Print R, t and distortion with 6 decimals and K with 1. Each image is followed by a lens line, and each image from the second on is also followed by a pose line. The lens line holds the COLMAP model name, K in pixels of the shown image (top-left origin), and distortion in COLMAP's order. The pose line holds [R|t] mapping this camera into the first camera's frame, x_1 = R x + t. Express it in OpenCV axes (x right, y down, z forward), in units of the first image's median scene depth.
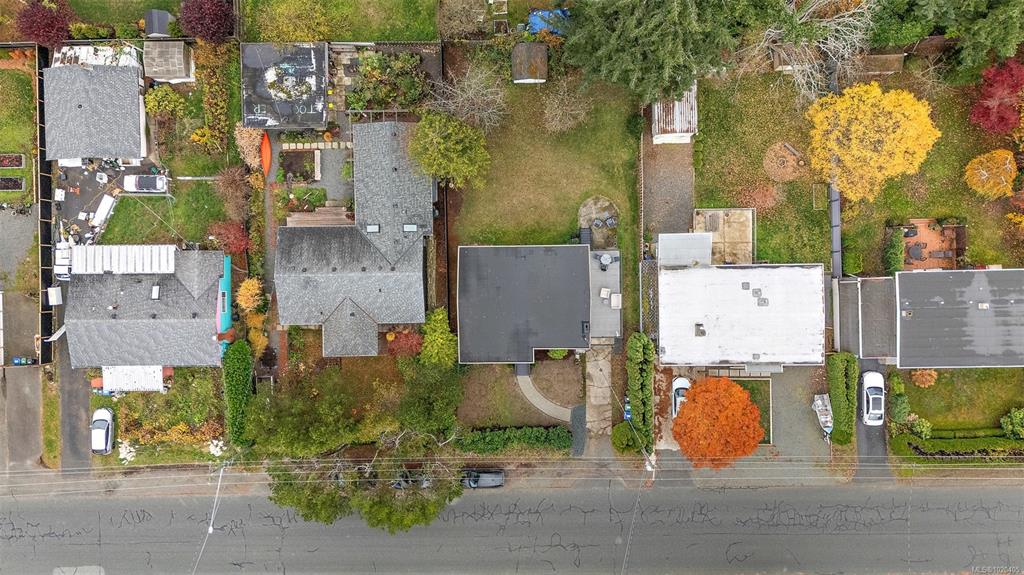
lens RADIAL K [[709.2, 0, 512.0], [0, 709.2, 287.5], [0, 0, 1]] dist [0.027488, -0.000659]
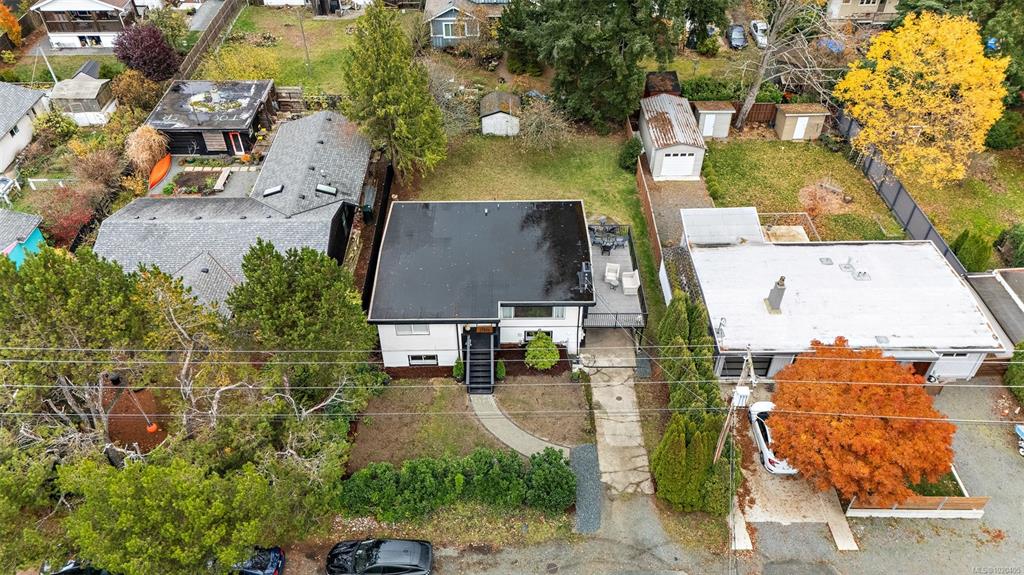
lens RADIAL K [[709.2, 0, 512.0], [0, 709.2, 287.5], [0, 0, 1]] dist [0.027488, -0.000659]
pose [[0.999701, 0.019896, 0.014195, 0.030408], [-0.003846, 0.701613, -0.712548, 0.464848], [-0.024136, 0.712280, 0.701480, 0.545922]]
